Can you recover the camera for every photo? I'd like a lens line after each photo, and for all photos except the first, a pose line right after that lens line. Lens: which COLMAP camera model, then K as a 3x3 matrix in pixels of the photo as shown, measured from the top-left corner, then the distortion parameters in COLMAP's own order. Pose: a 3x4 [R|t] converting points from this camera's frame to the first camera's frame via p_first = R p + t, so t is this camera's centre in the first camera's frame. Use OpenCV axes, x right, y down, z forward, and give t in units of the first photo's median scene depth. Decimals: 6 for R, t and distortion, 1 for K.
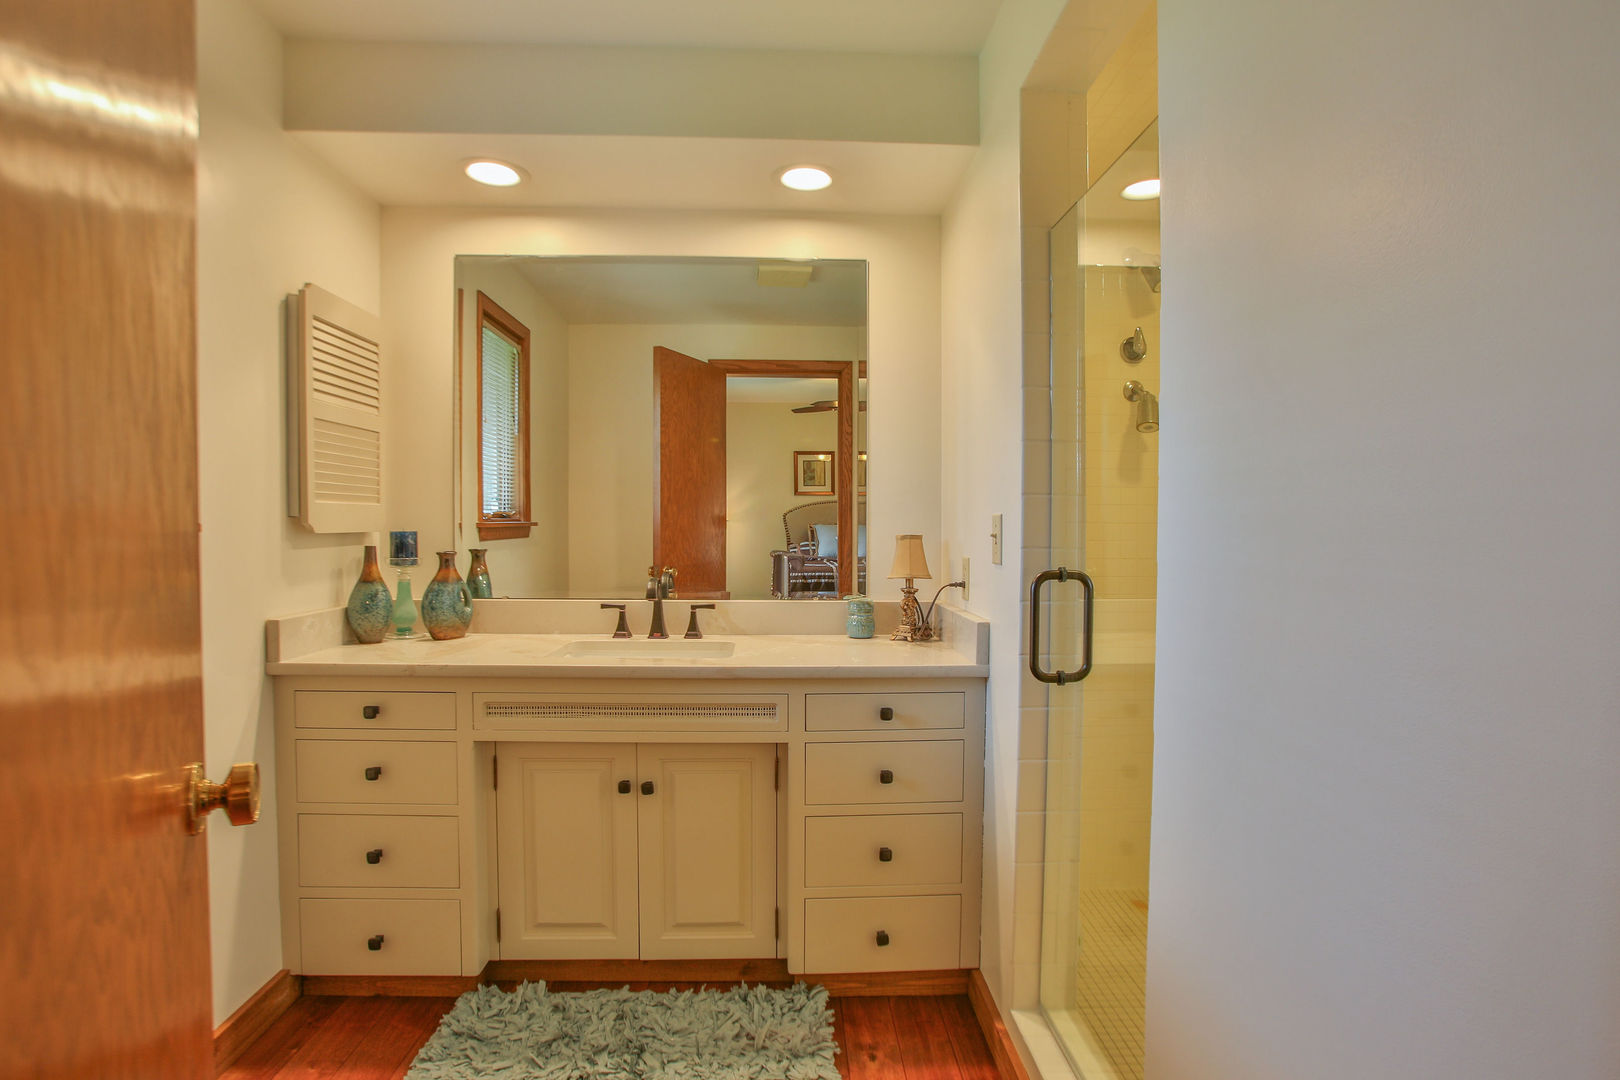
lens RADIAL K [[811.8, 0, 803.5], [0, 811.8, 543.6], [0, 0, 1]] dist [-0.018911, 0.006494]
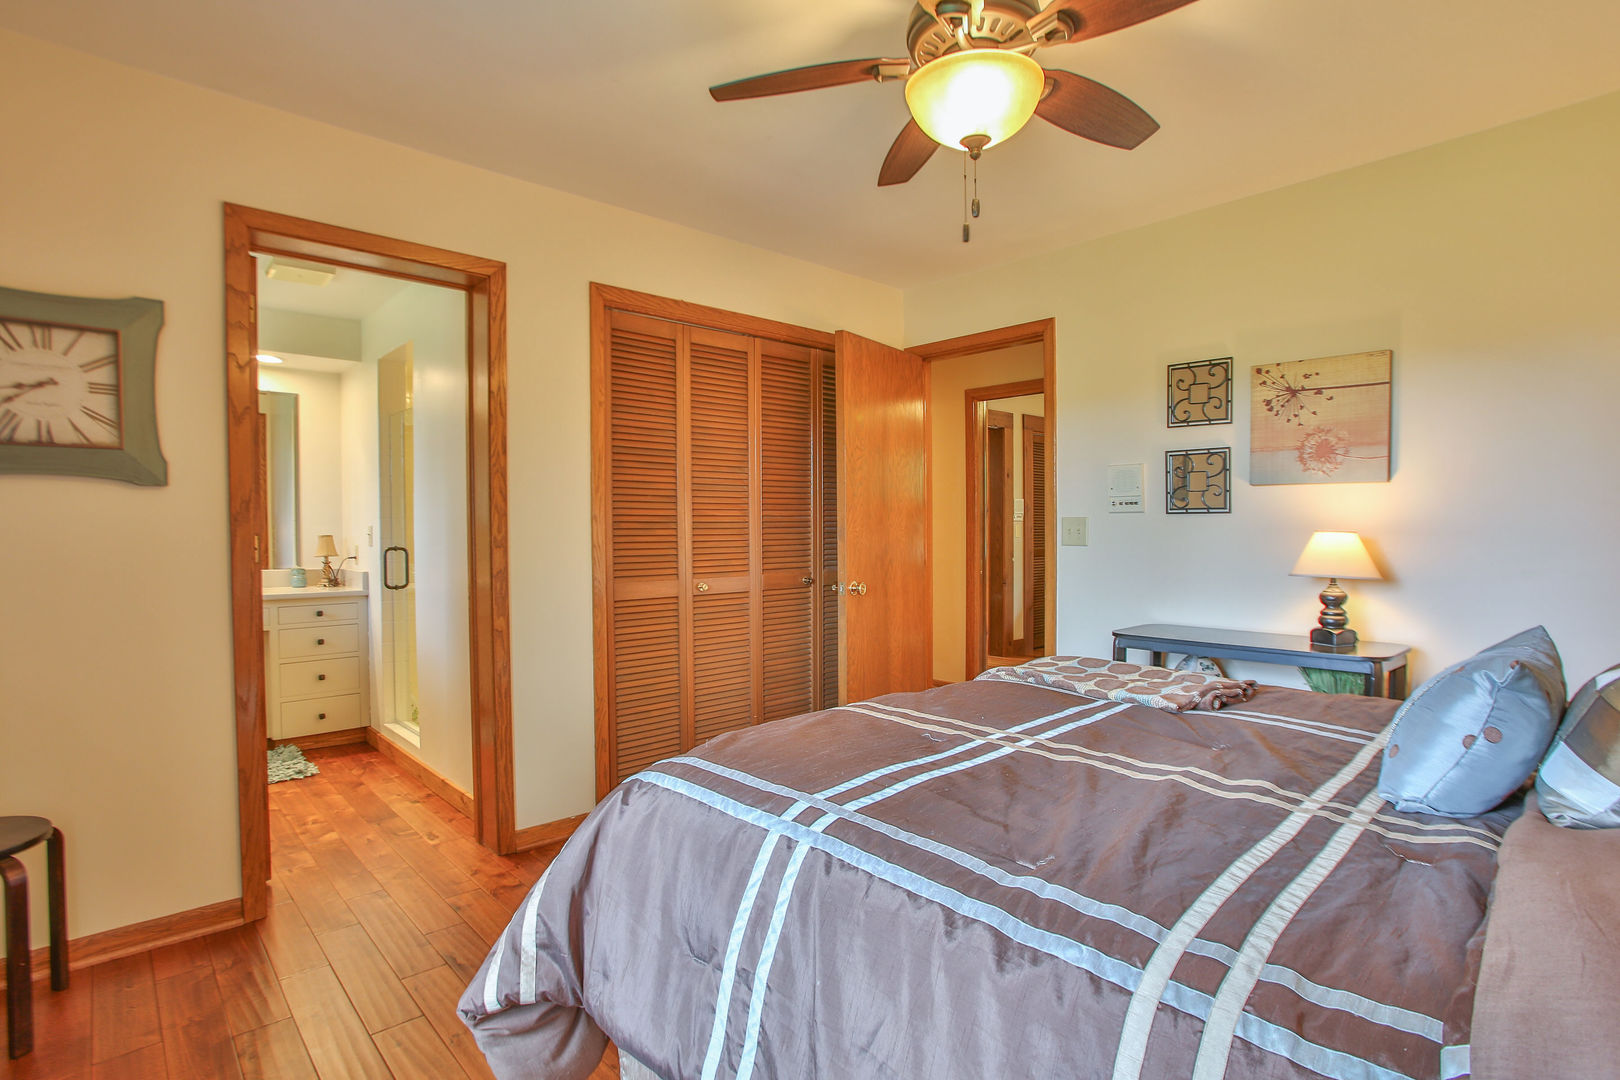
lens RADIAL K [[811.8, 0, 801.7], [0, 811.8, 550.3], [0, 0, 1]] dist [-0.018911, 0.006494]
pose [[0.766110, -0.030922, 0.641965, -0.309204], [0.023956, 0.999522, 0.019556, 0.019452], [-0.642262, 0.000396, 0.766485, -1.601269]]
